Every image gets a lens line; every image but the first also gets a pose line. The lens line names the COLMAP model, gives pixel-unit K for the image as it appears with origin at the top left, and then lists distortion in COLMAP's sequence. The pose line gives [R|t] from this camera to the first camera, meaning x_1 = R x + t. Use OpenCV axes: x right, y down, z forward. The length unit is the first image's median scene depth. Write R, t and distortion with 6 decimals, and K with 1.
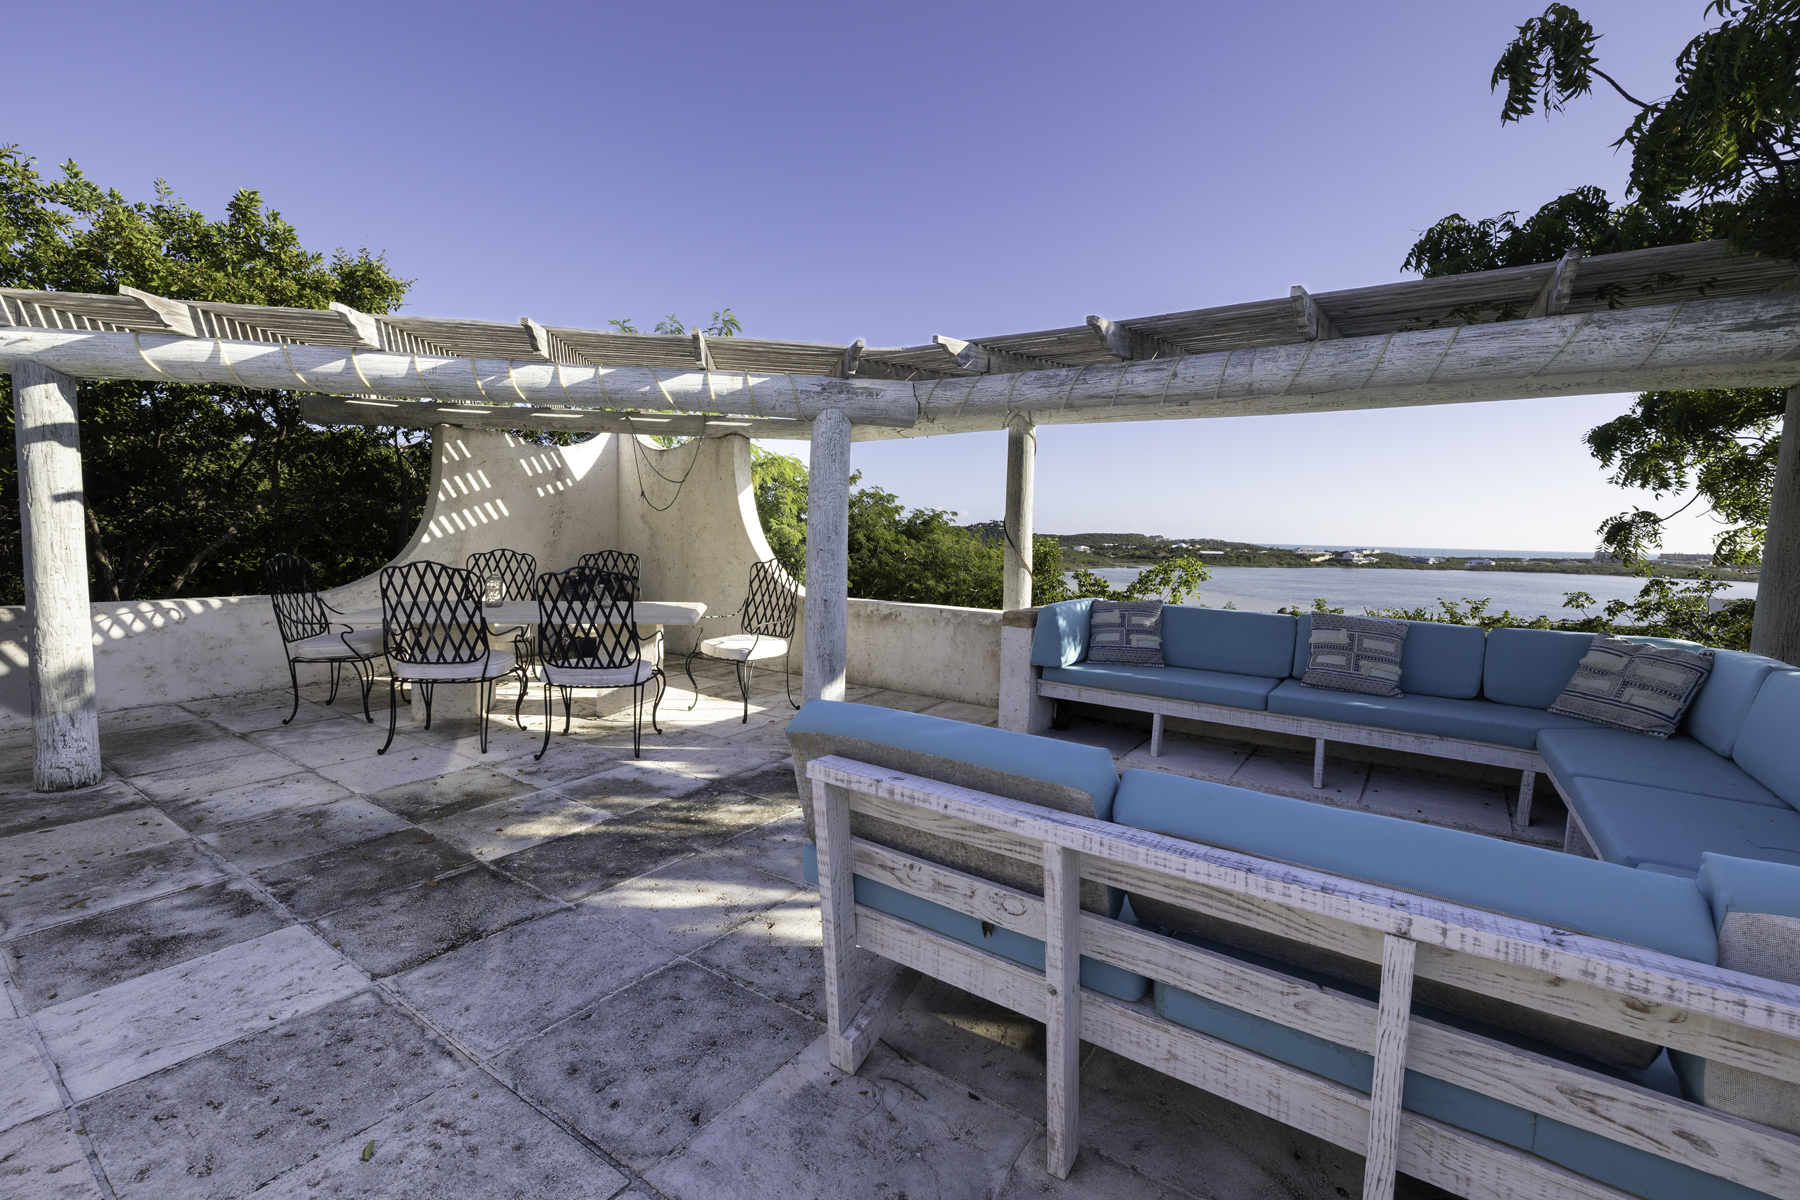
lens RADIAL K [[752.5, 0, 900.0], [0, 752.5, 600.0], [0, 0, 1]] dist [-0.000245, 0.000350]
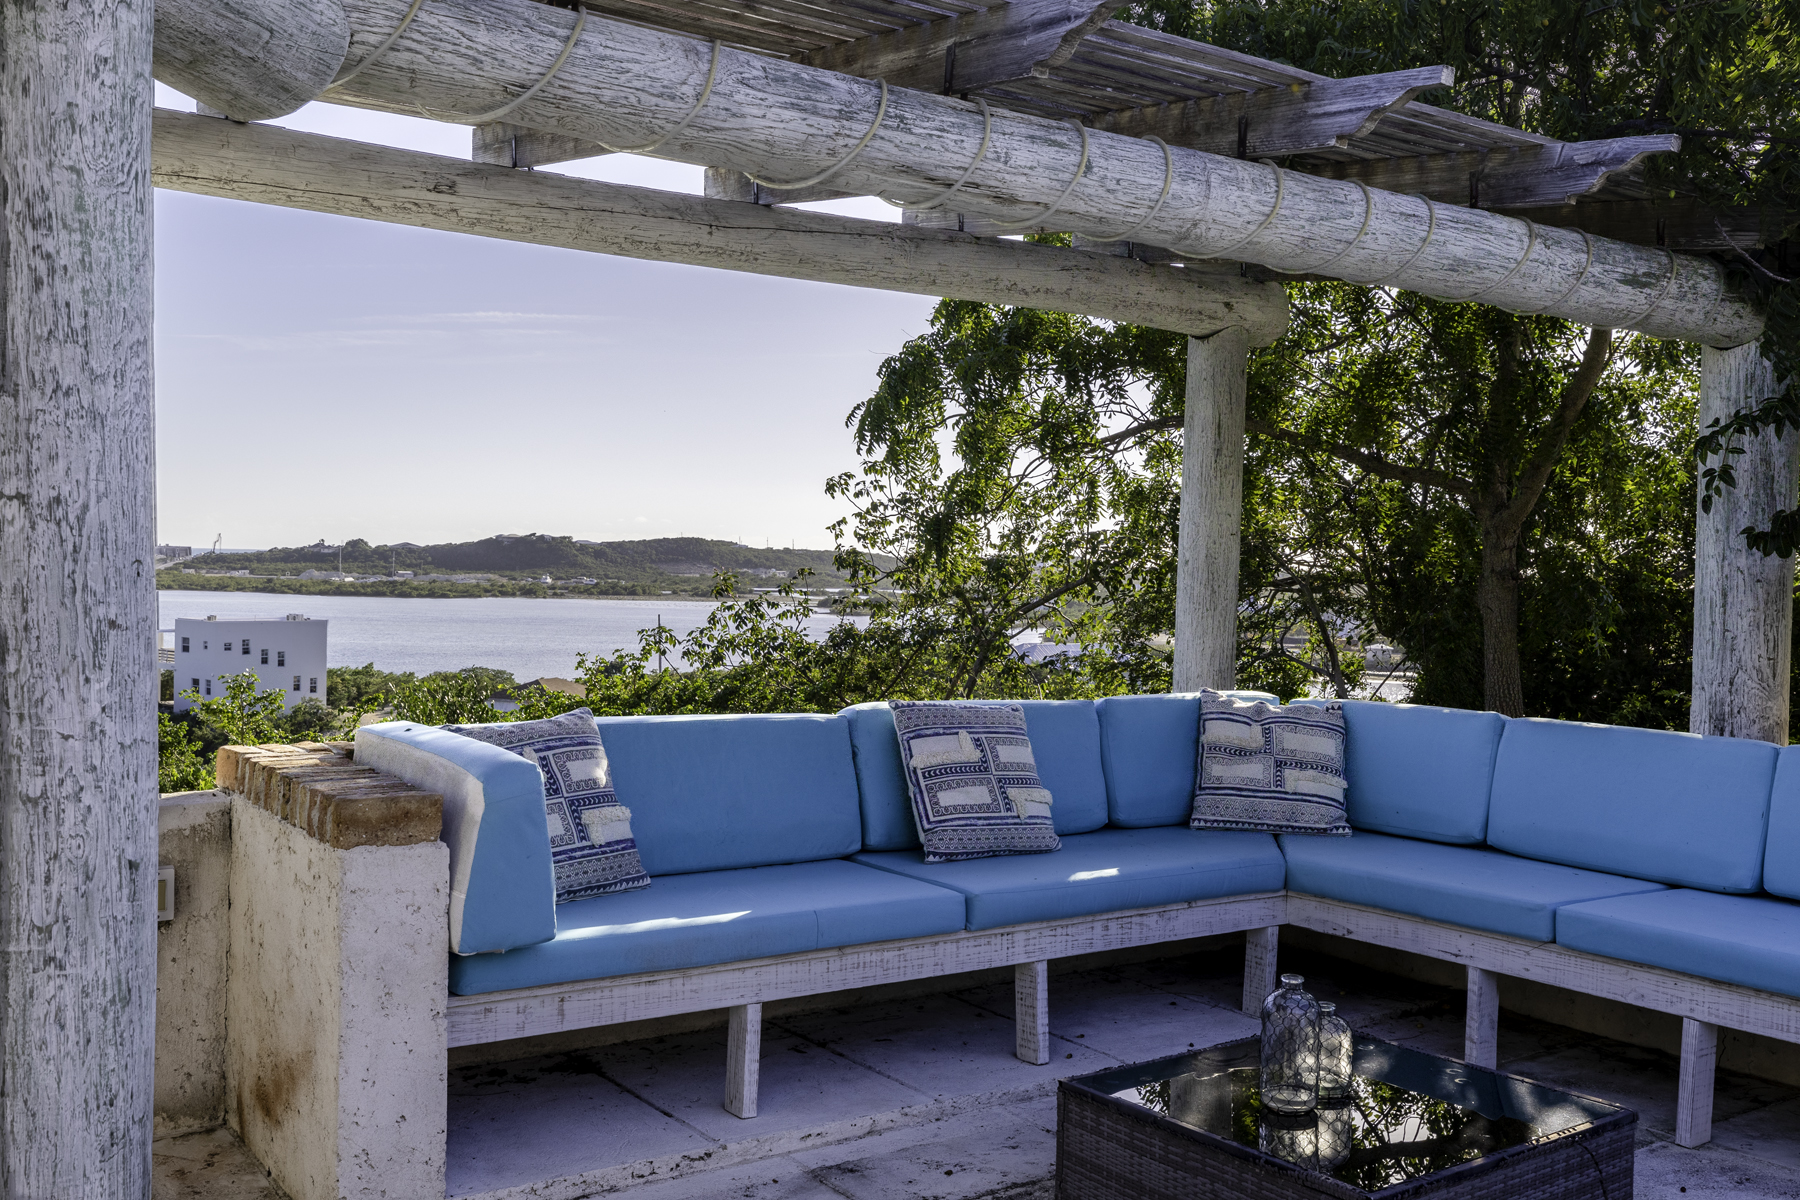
lens RADIAL K [[1875.2, 0, 900.0], [0, 1875.2, 600.0], [0, 0, 1]] dist [0.006734, 0.003357]
pose [[0.311798, -0.025840, 0.949797, -0.475616], [0.075395, 0.997151, 0.002378, -0.042664], [-0.947153, 0.070869, 0.312857, 0.537127]]
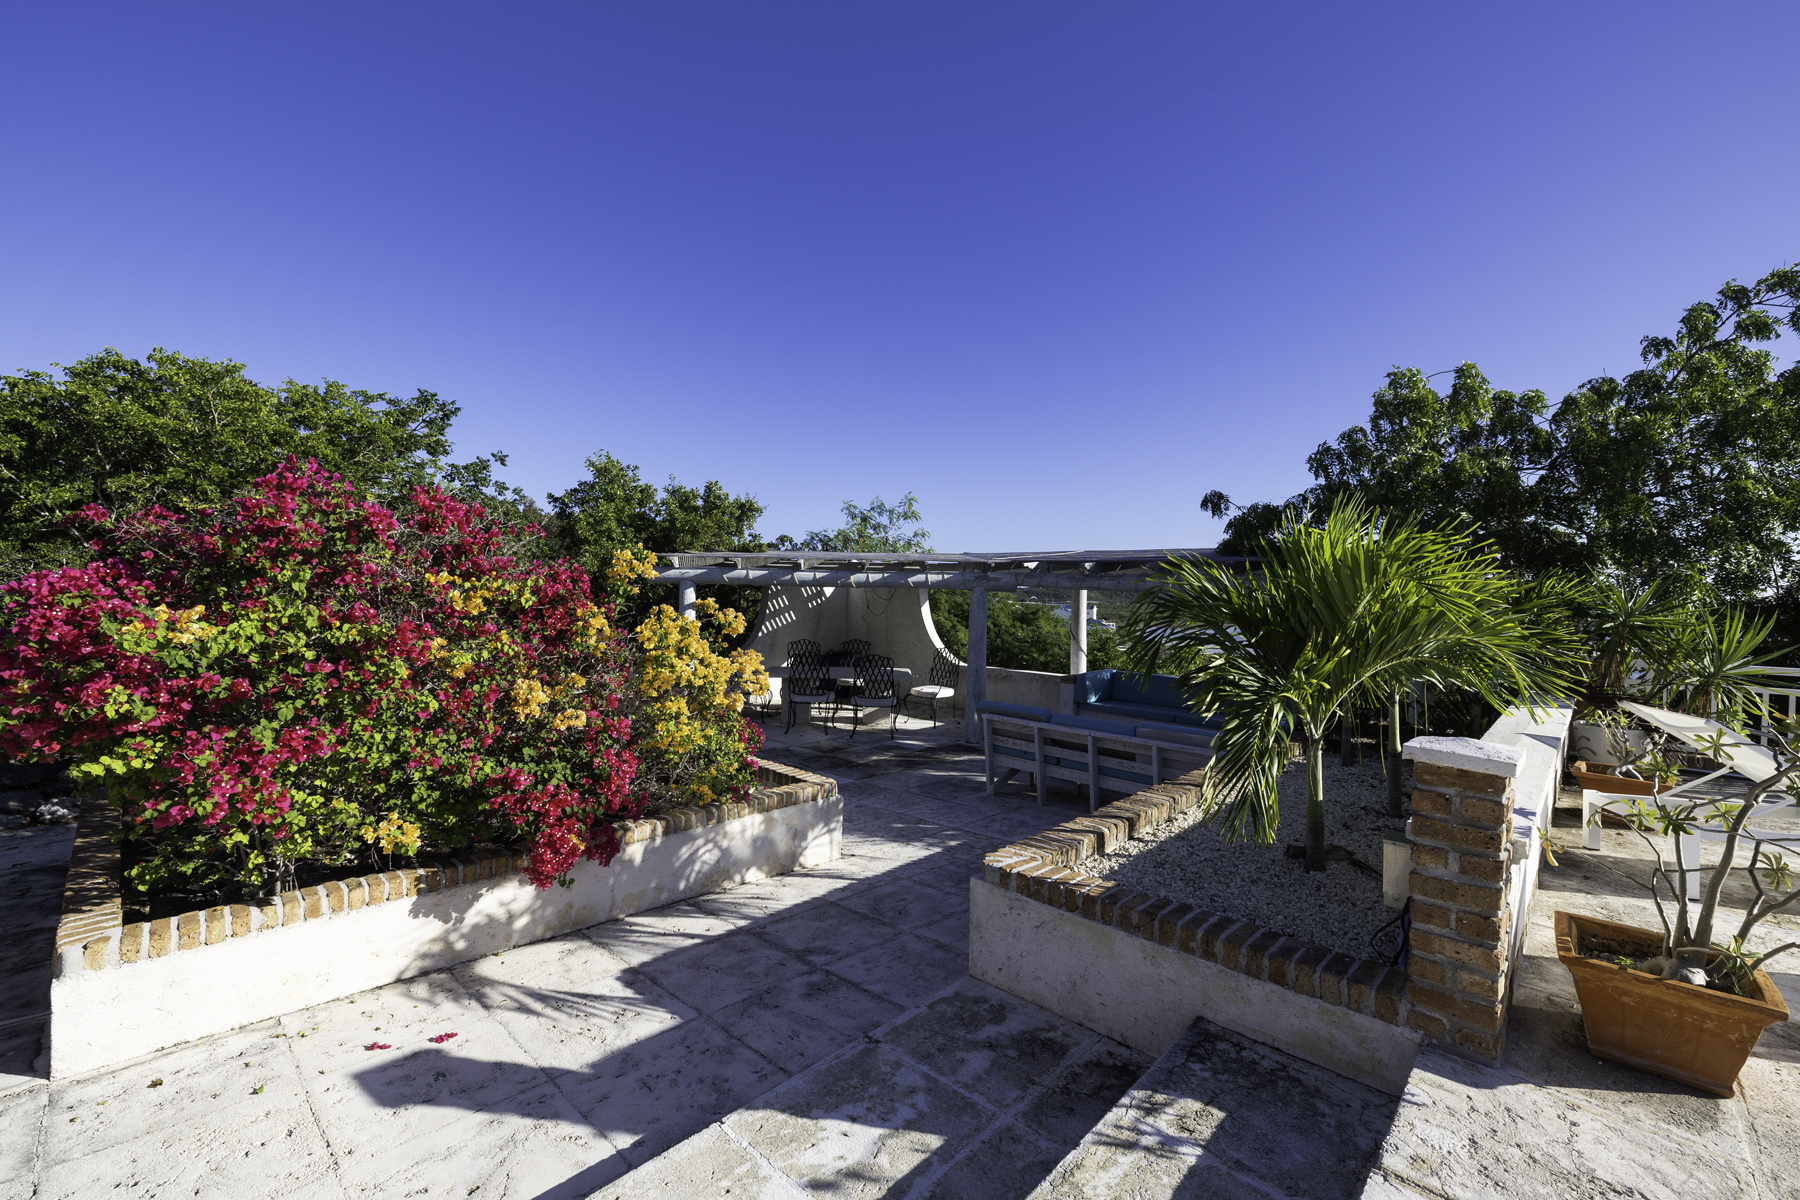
lens RADIAL K [[752.5, 0, 900.0], [0, 752.5, 600.0], [0, 0, 1]] dist [-0.000245, 0.000350]
pose [[0.986556, -0.002590, -0.163401, 0.035746], [-0.009892, 0.997095, -0.075529, -0.030042], [0.163122, 0.076130, 0.983664, -1.055822]]
